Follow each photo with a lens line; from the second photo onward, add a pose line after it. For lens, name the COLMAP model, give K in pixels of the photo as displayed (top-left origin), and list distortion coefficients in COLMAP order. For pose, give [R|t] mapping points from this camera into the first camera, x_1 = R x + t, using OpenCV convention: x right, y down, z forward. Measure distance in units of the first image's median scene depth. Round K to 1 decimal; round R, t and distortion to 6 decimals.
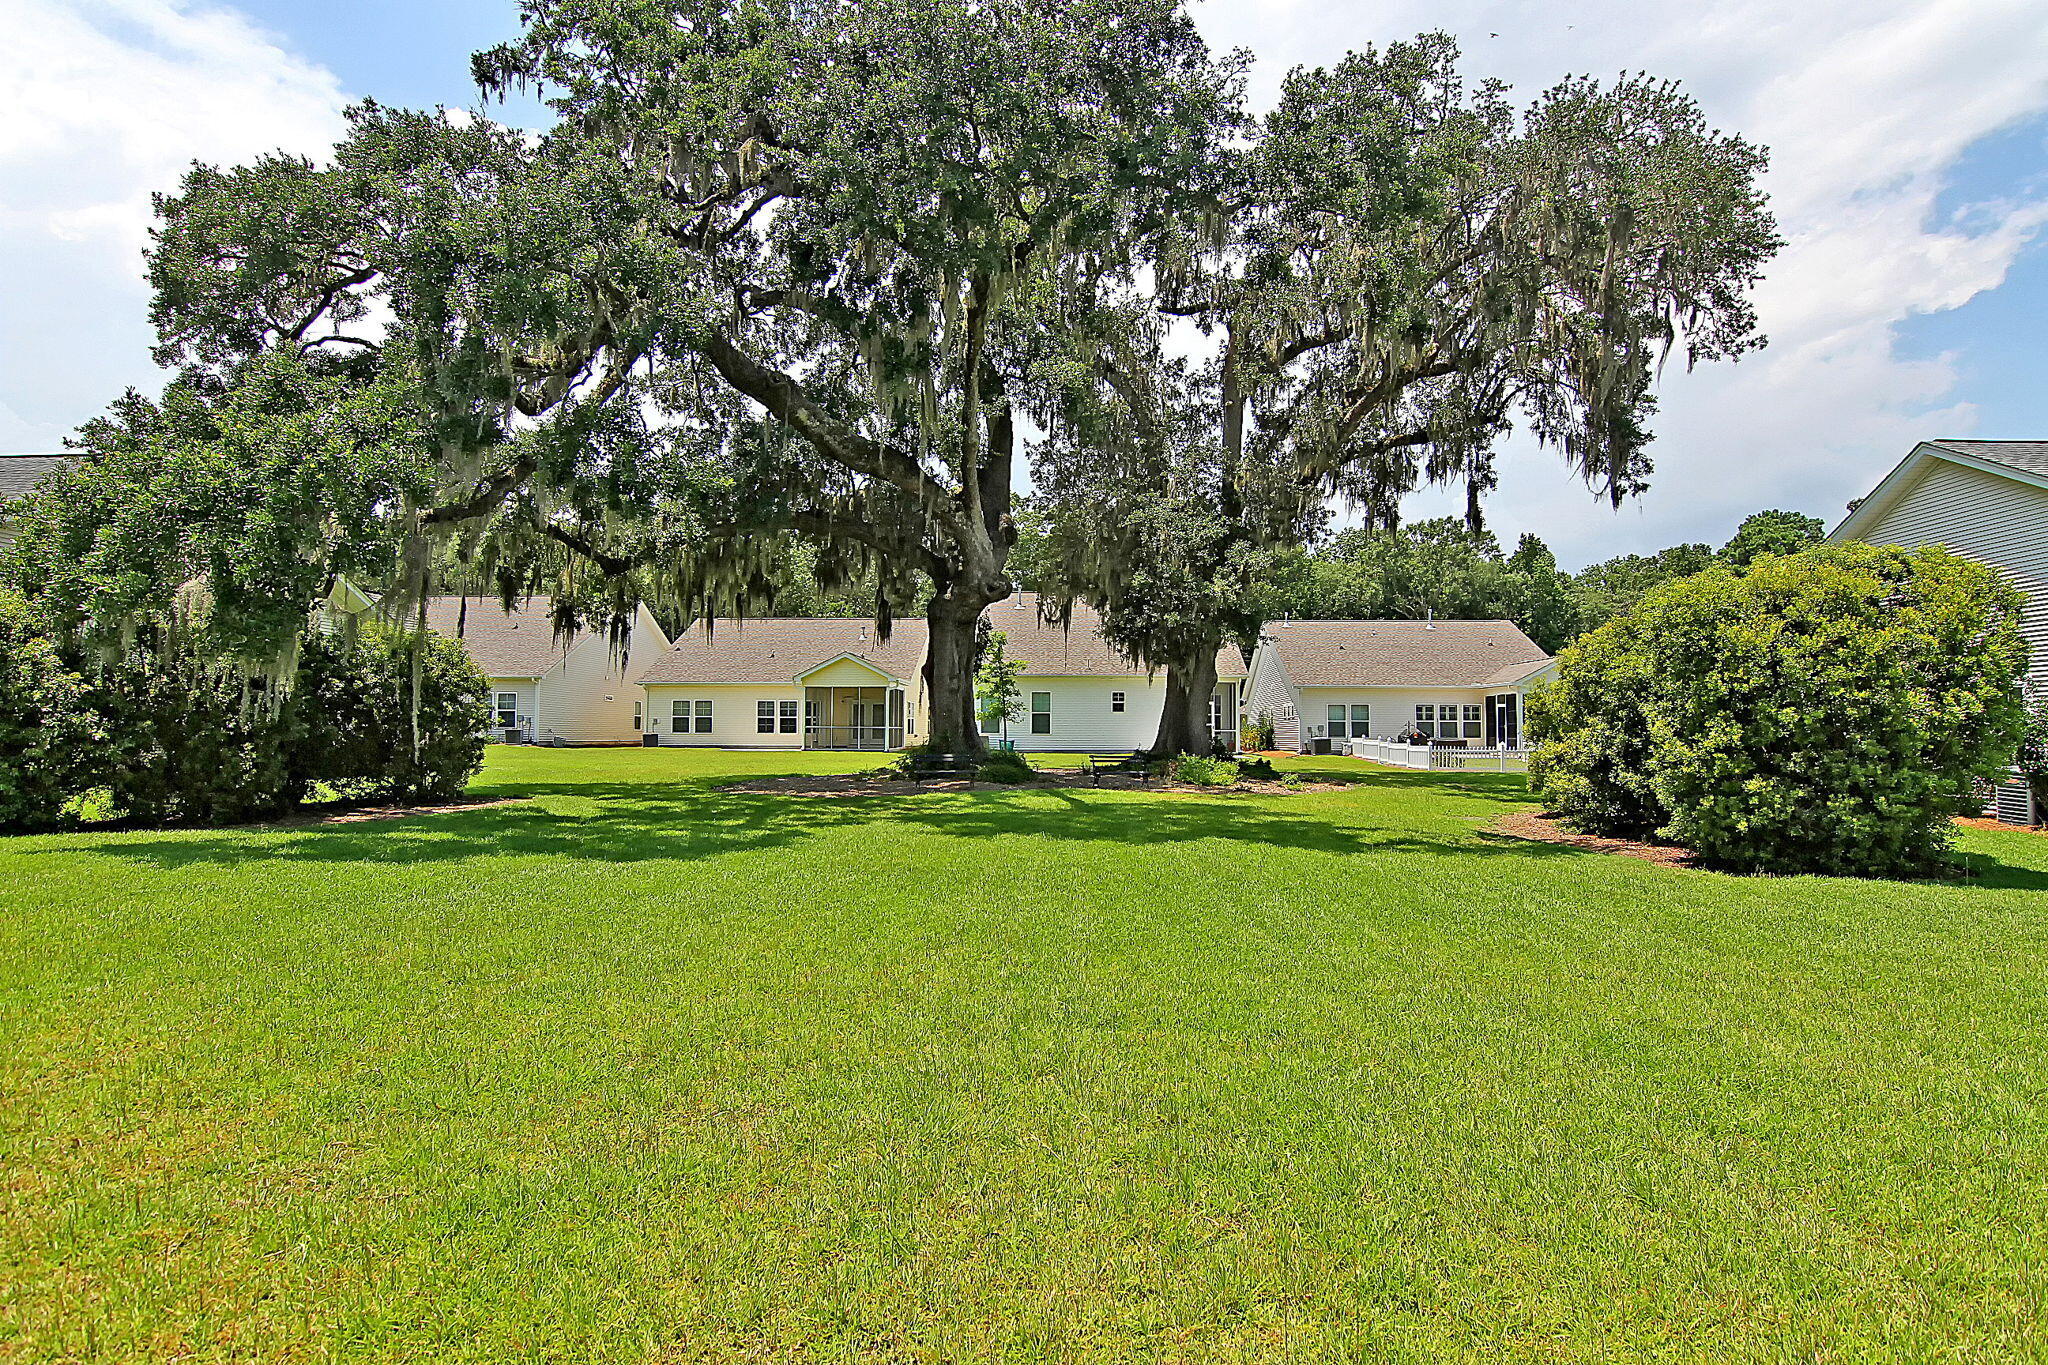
lens RADIAL K [[997.1, 0, 1034.2], [0, 997.1, 682.2], [0, 0, 1]] dist [-0.013912, -0.000040]
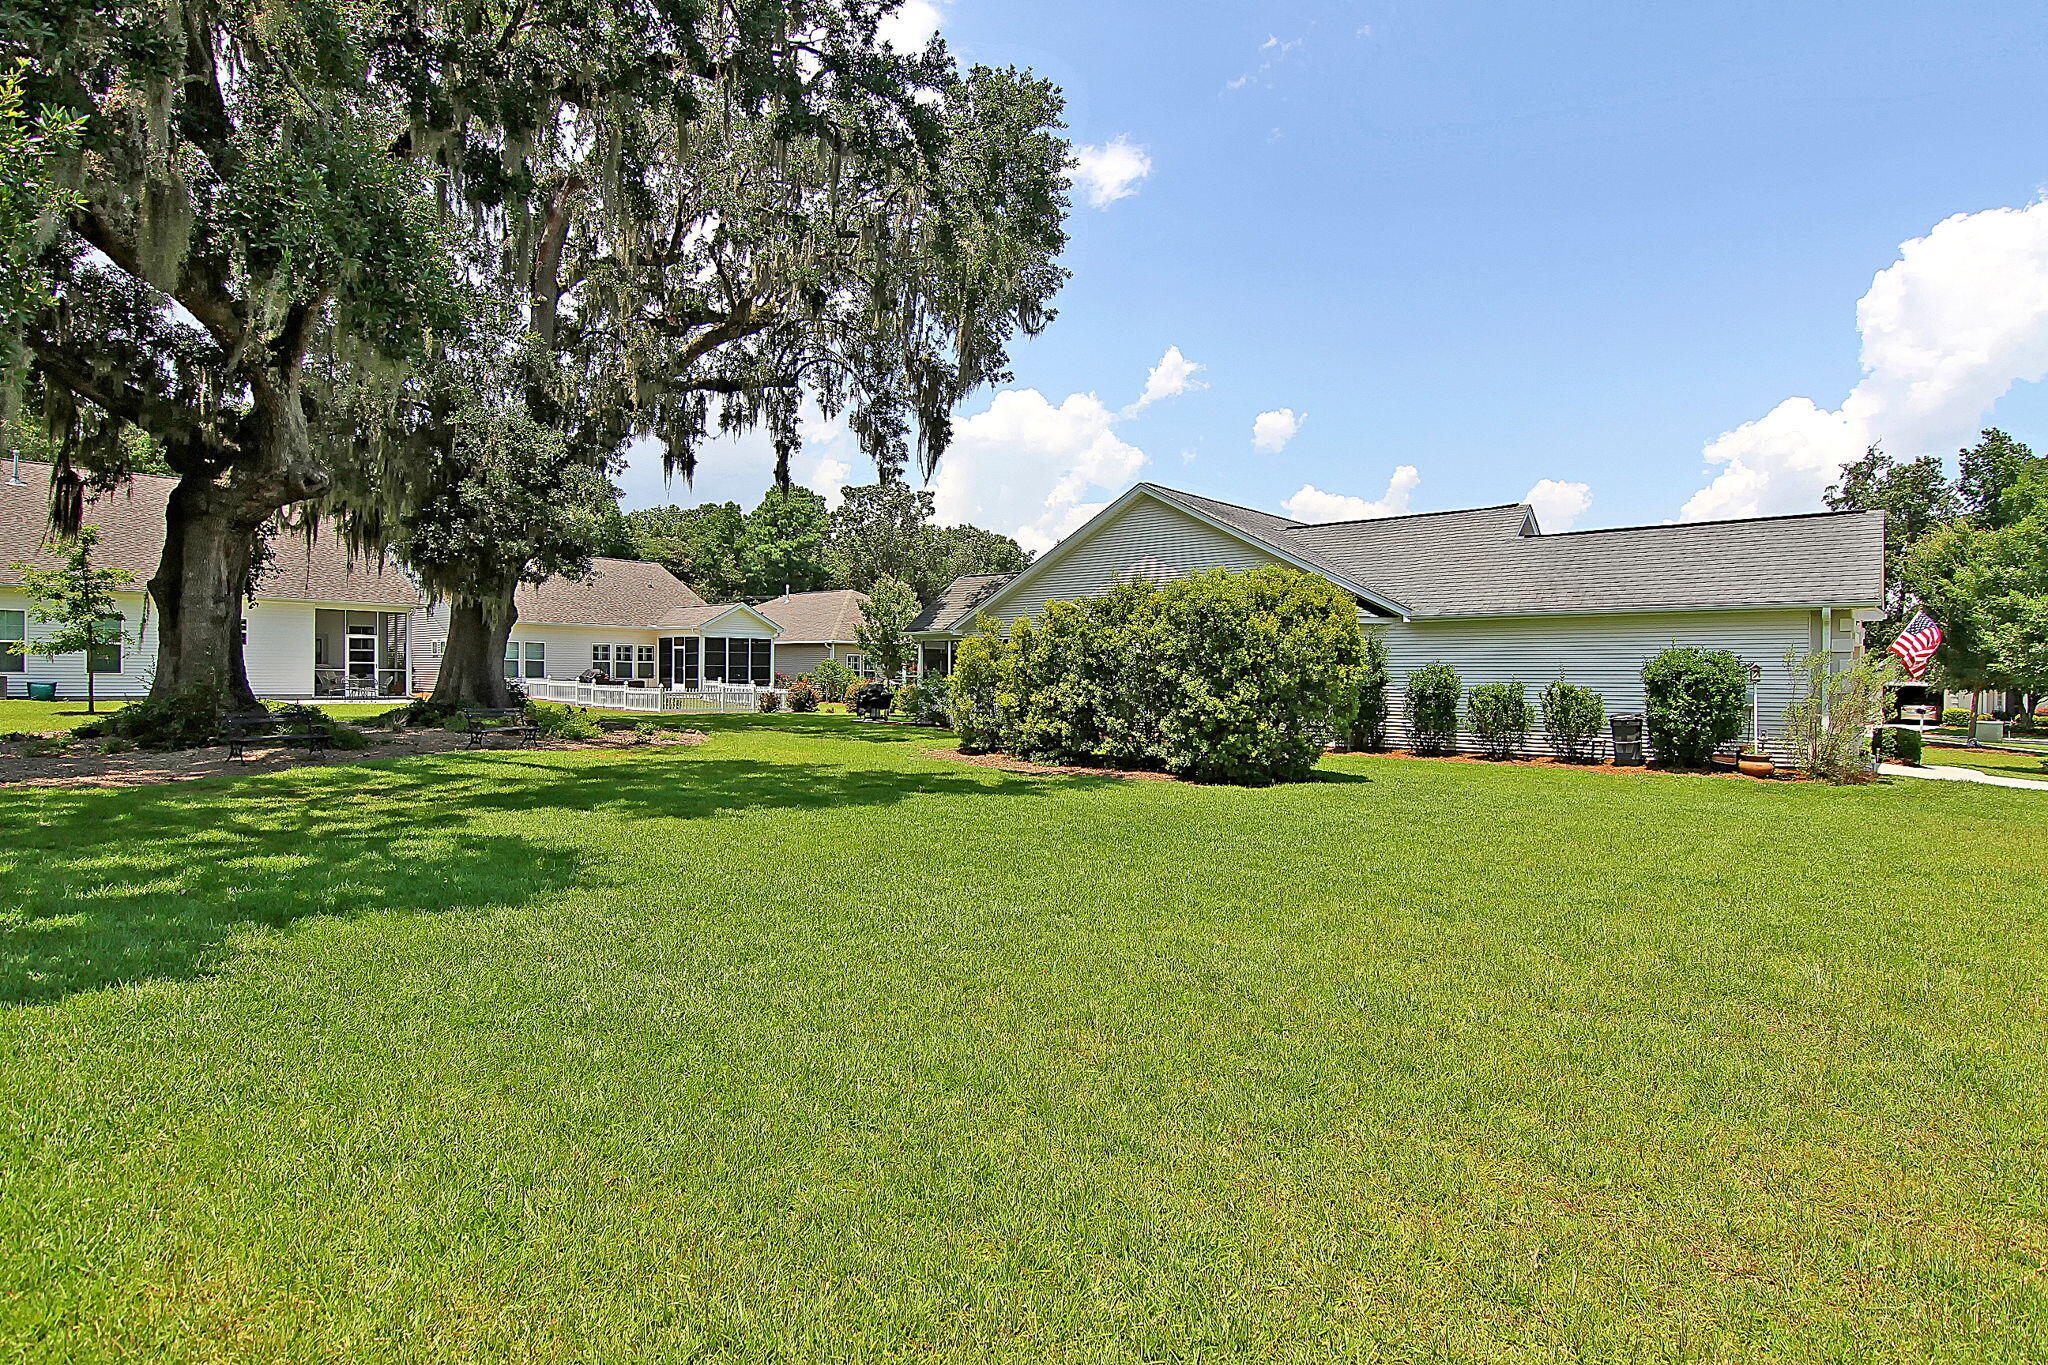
lens RADIAL K [[997.1, 0, 1034.2], [0, 997.1, 682.2], [0, 0, 1]] dist [-0.013912, -0.000040]
pose [[0.645438, -0.001523, 0.763811, -0.232199], [-0.046785, 0.998042, 0.041524, -0.002744], [-0.762378, -0.062536, 0.644103, 0.113893]]
